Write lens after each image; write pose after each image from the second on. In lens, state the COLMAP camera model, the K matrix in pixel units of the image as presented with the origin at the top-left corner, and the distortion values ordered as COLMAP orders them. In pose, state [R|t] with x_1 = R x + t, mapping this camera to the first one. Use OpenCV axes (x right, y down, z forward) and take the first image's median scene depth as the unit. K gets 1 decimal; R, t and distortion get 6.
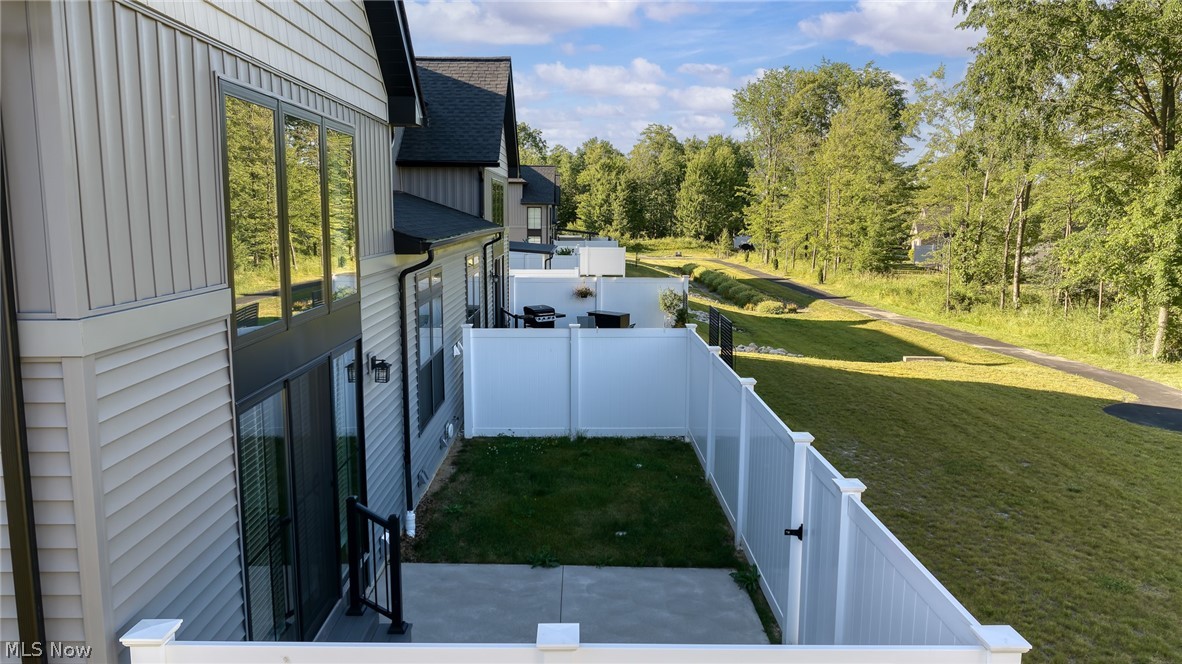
lens RADIAL K [[823.7, 0, 591.5], [0, 823.7, 333.4], [0, 0, 1]] dist [-0.000159, -0.005936]
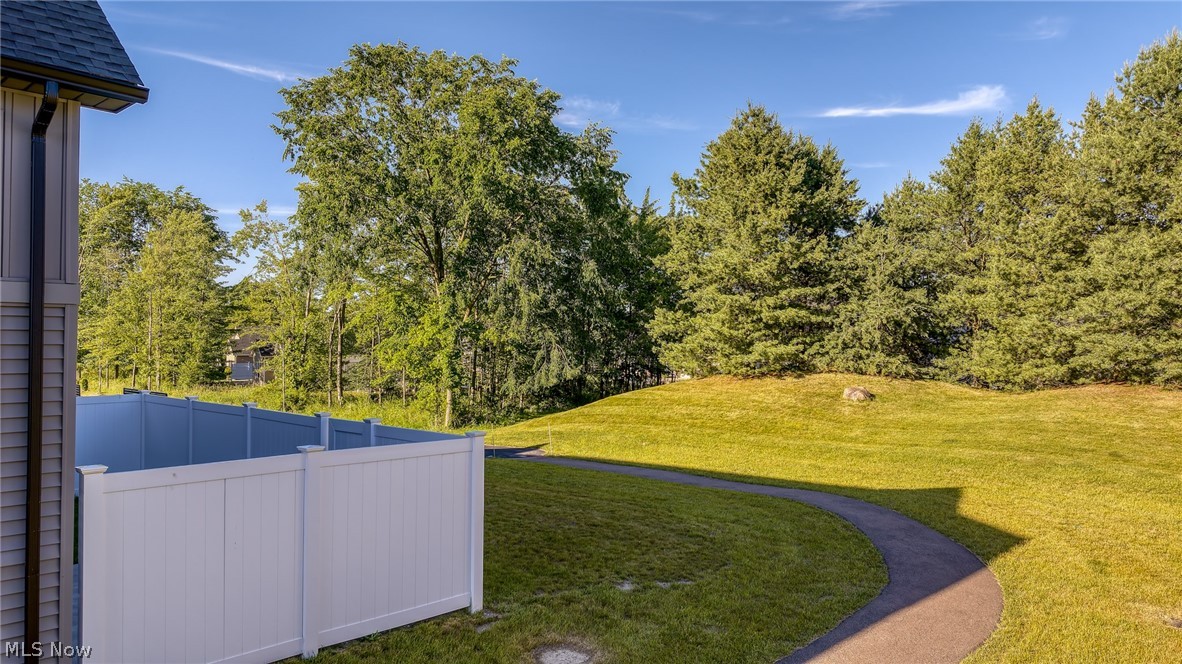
lens RADIAL K [[823.7, 0, 591.5], [0, 823.7, 333.4], [0, 0, 1]] dist [-0.000159, -0.005936]
pose [[0.693920, 0.008106, 0.720007, -0.115025], [0.101209, 0.988912, -0.108676, 0.041089], [-0.712904, 0.148283, 0.685405, -0.112916]]
